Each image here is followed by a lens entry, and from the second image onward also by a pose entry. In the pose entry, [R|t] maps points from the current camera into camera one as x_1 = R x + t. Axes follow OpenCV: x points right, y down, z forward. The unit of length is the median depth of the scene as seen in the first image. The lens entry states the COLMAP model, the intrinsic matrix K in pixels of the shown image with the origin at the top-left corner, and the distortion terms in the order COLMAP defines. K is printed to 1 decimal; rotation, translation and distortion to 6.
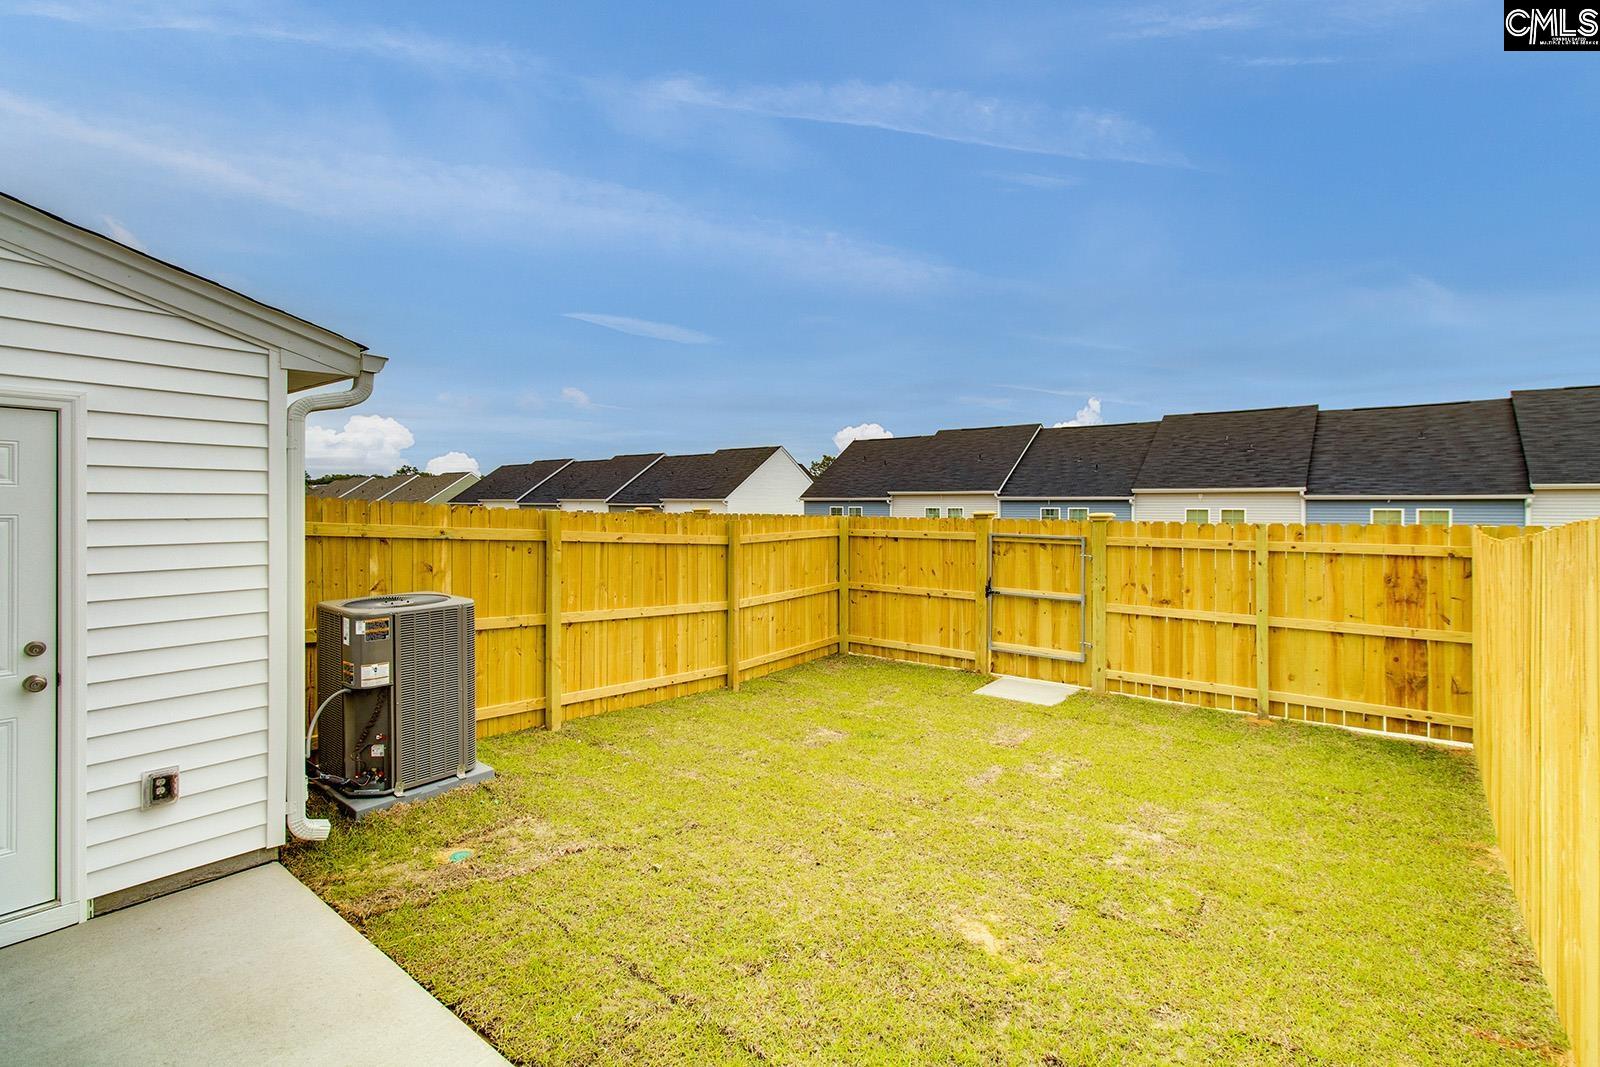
lens RADIAL K [[738.0, 0, 805.5], [0, 738.0, 526.9], [0, 0, 1]] dist [0.001723, -0.000348]
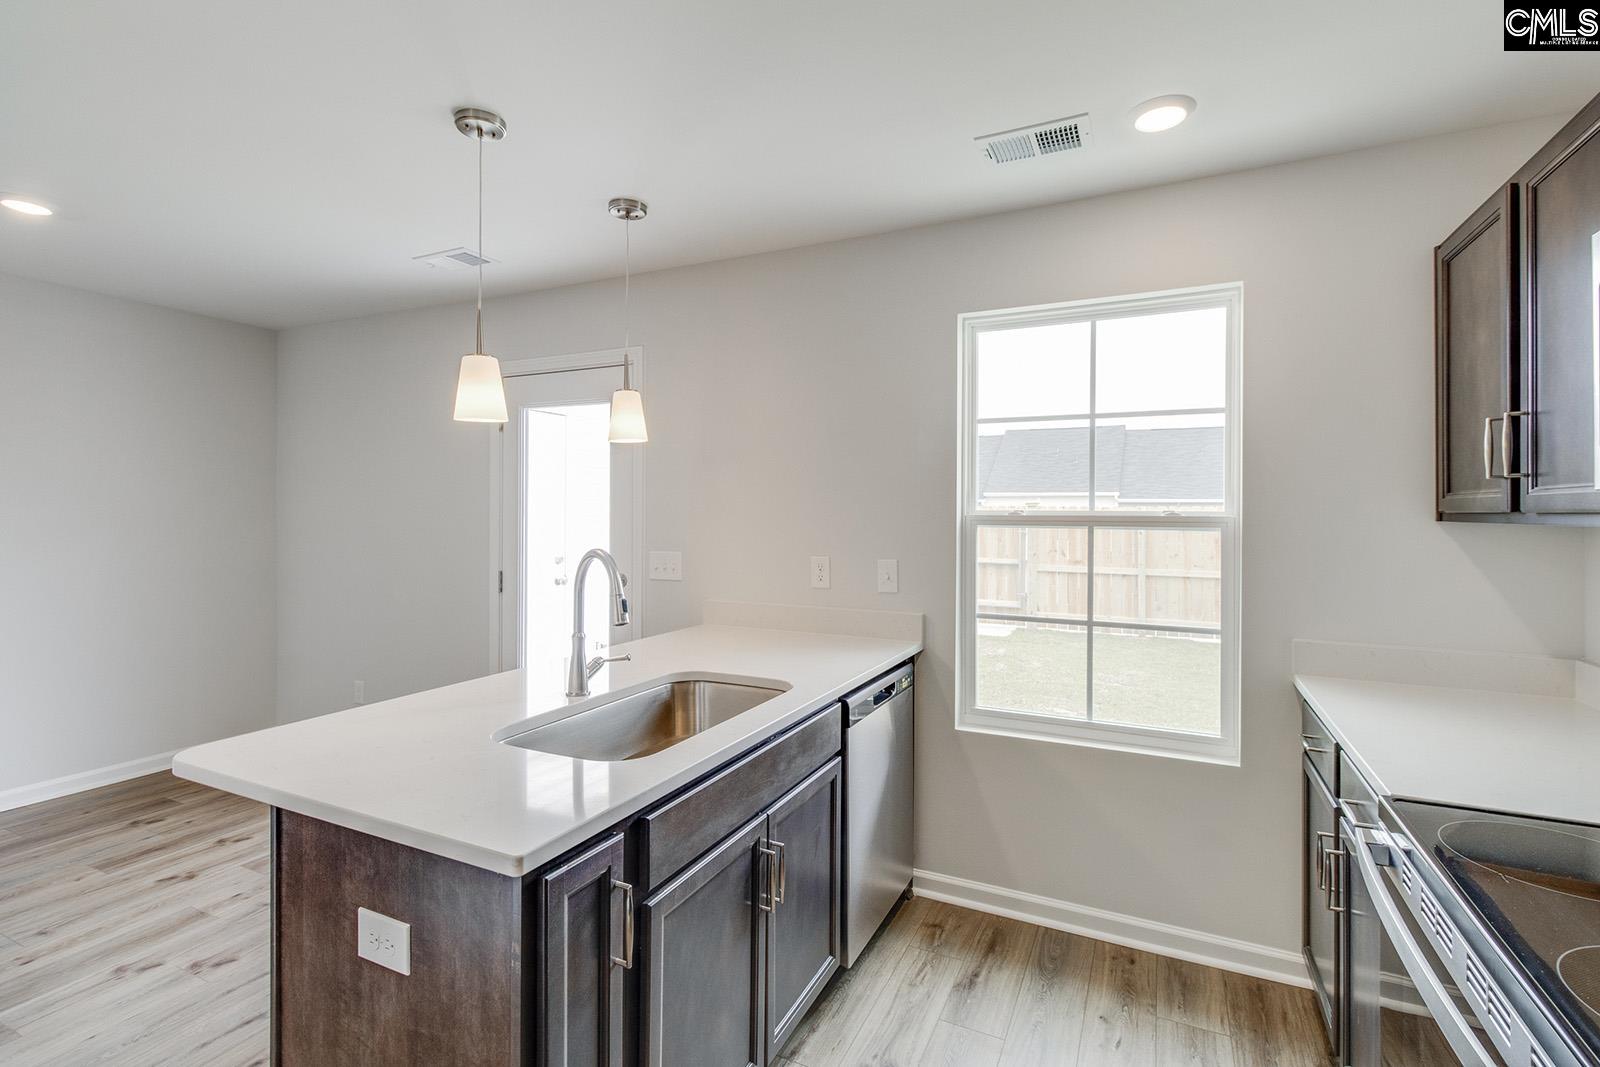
lens RADIAL K [[738.0, 0, 811.2], [0, 738.0, 531.1], [0, 0, 1]] dist [0.001723, -0.000348]
pose [[0.974770, 0.000479, 0.223211, -0.331667], [-0.000426, 1.000000, -0.000287, 0.040500], [-0.223211, 0.000184, 0.974770, -0.279699]]
